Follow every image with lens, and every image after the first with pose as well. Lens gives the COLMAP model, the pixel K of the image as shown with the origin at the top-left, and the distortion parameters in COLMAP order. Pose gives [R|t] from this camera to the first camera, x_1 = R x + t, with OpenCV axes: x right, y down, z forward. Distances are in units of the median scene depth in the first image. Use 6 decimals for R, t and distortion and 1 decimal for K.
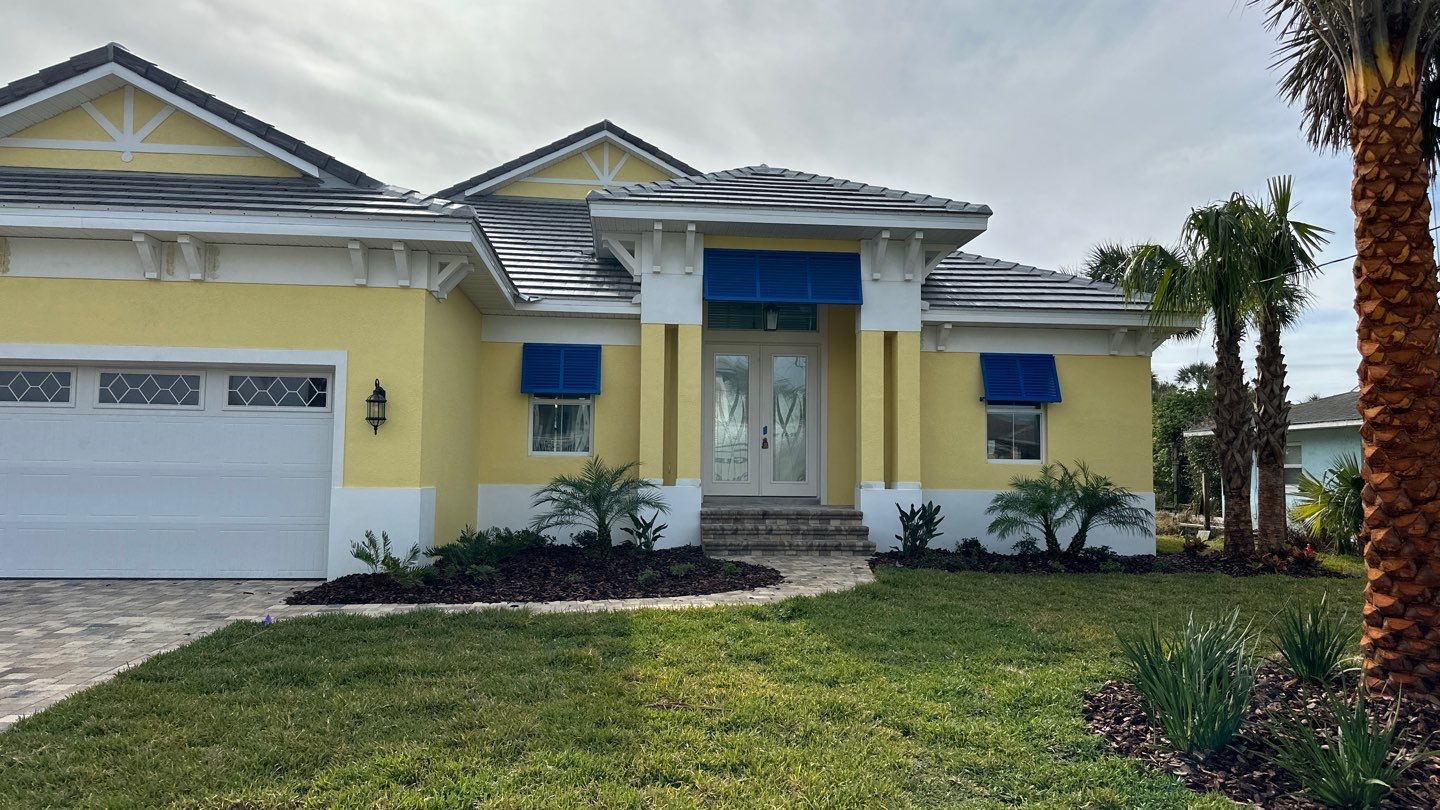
lens RADIAL K [[1011.6, 0, 714.3], [0, 1011.6, 404.9], [0, 0, 1]] dist [0.008649, 0.000585]
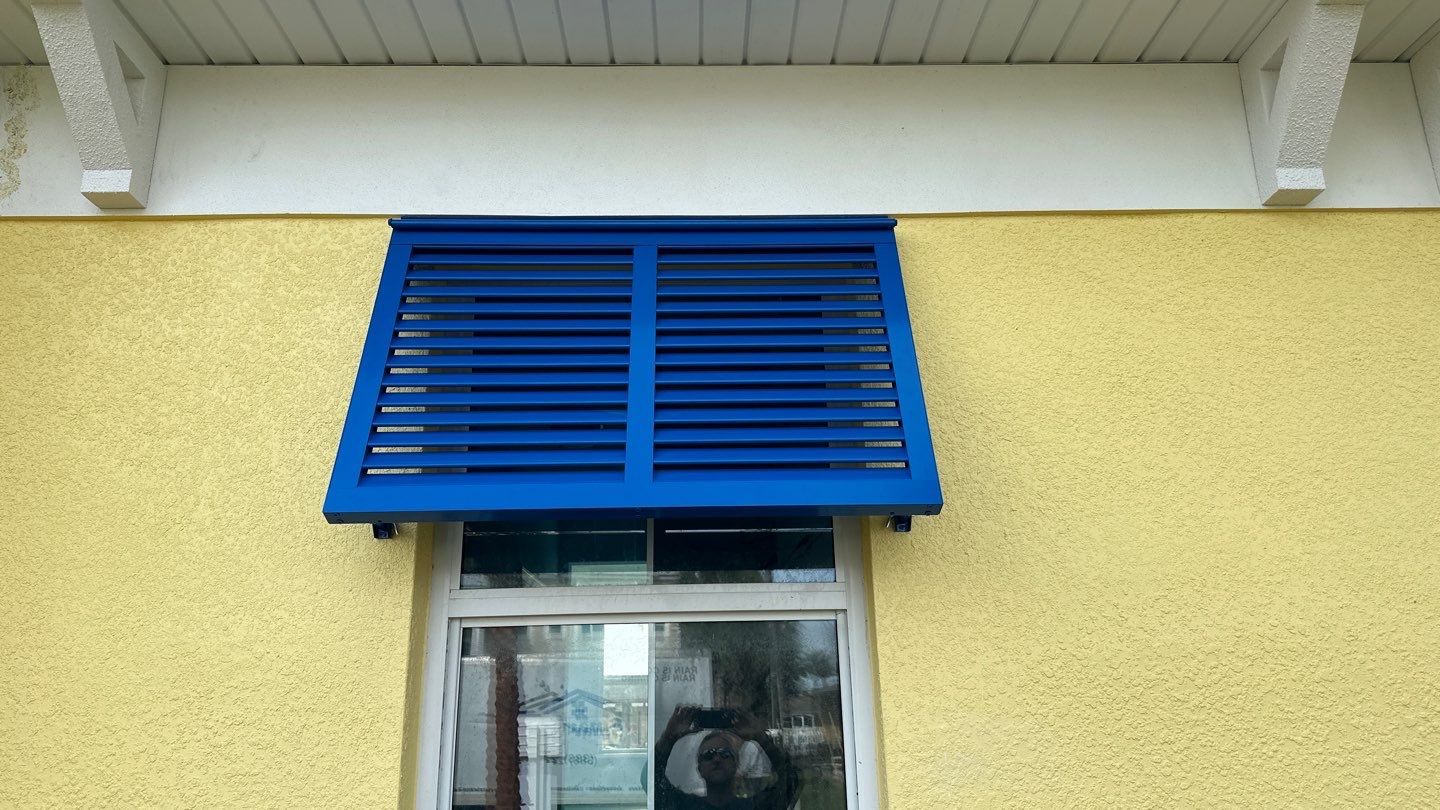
lens RADIAL K [[1011.6, 0, 714.3], [0, 1011.6, 404.9], [0, 0, 1]] dist [0.008649, 0.000585]
pose [[0.997049, -0.048944, -0.059138, 0.341525], [0.034594, 0.974200, -0.223020, 0.012135], [0.068528, 0.220316, 0.973018, 0.924963]]
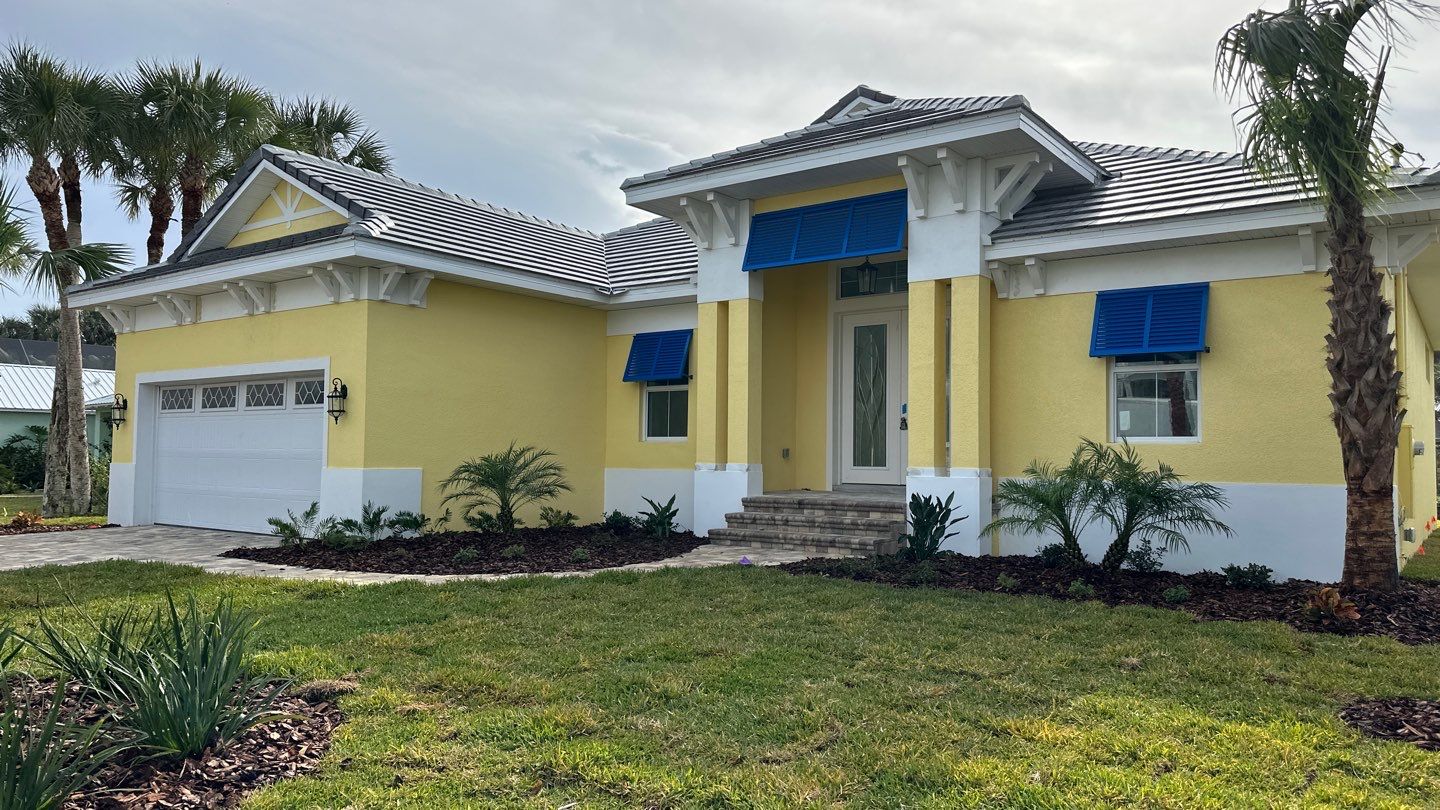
lens RADIAL K [[1011.6, 0, 714.3], [0, 1011.6, 404.9], [0, 0, 1]] dist [0.008649, 0.000585]
pose [[0.740674, -0.039163, -0.670722, 0.586233], [0.043882, 0.998988, -0.009873, 0.027196], [0.670430, -0.022120, 0.741643, 0.290391]]
